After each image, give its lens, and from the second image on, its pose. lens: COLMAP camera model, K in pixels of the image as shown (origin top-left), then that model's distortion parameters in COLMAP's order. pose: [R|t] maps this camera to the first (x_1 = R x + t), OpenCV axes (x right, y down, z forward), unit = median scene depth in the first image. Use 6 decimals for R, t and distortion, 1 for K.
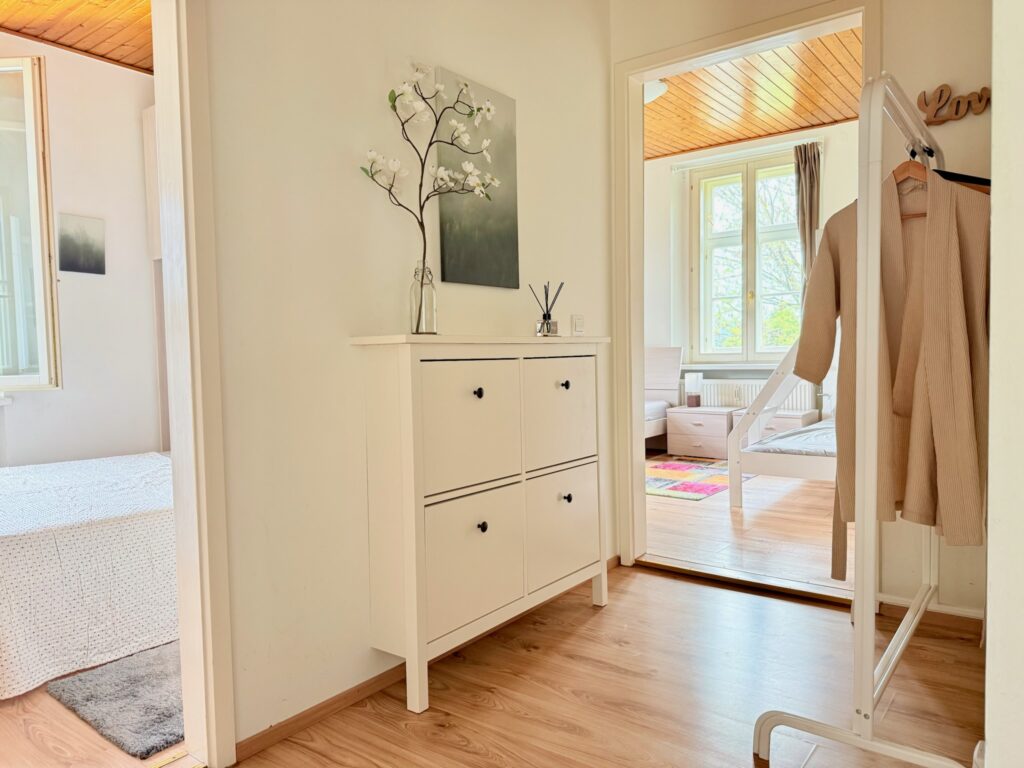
lens RADIAL K [[723.4, 0, 513.1], [0, 723.4, 386.0], [0, 0, 1]] dist [-0.000860, -0.005637]
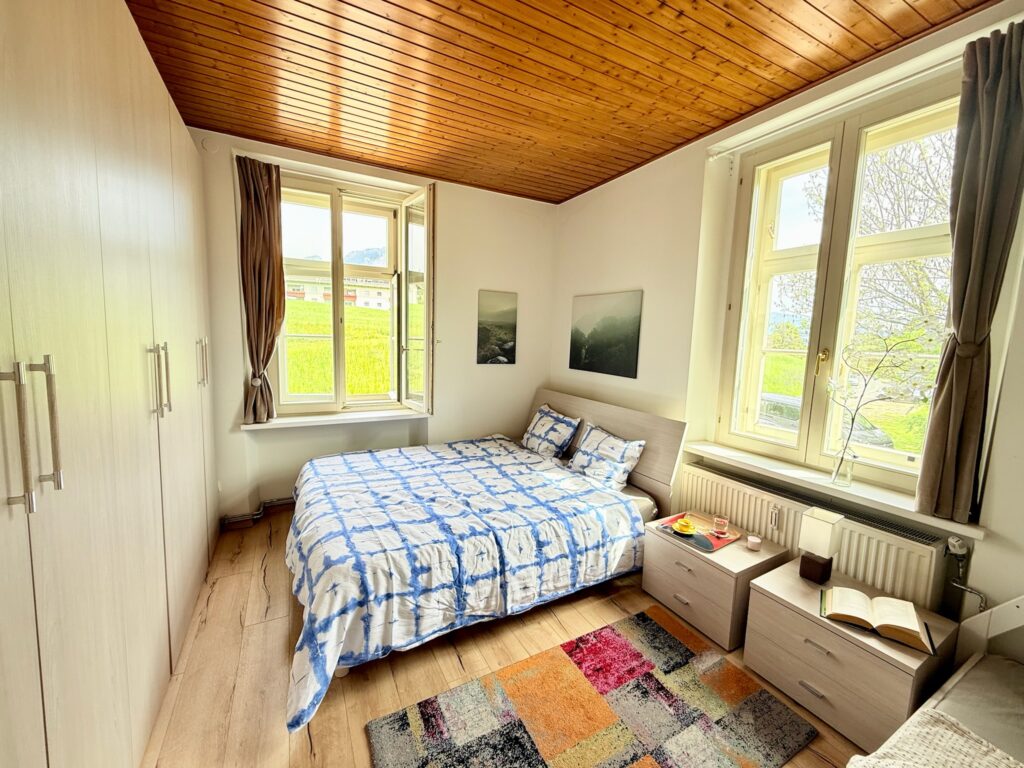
lens RADIAL K [[414.6, 0, 514.1], [0, 414.6, 391.2], [0, 0, 1]] dist [0.004815, 0.000274]
pose [[0.919012, 0.087875, -0.384311, 0.114440], [-0.060125, 0.994679, 0.083662, -0.054941], [0.389618, -0.053779, 0.919405, 0.294023]]
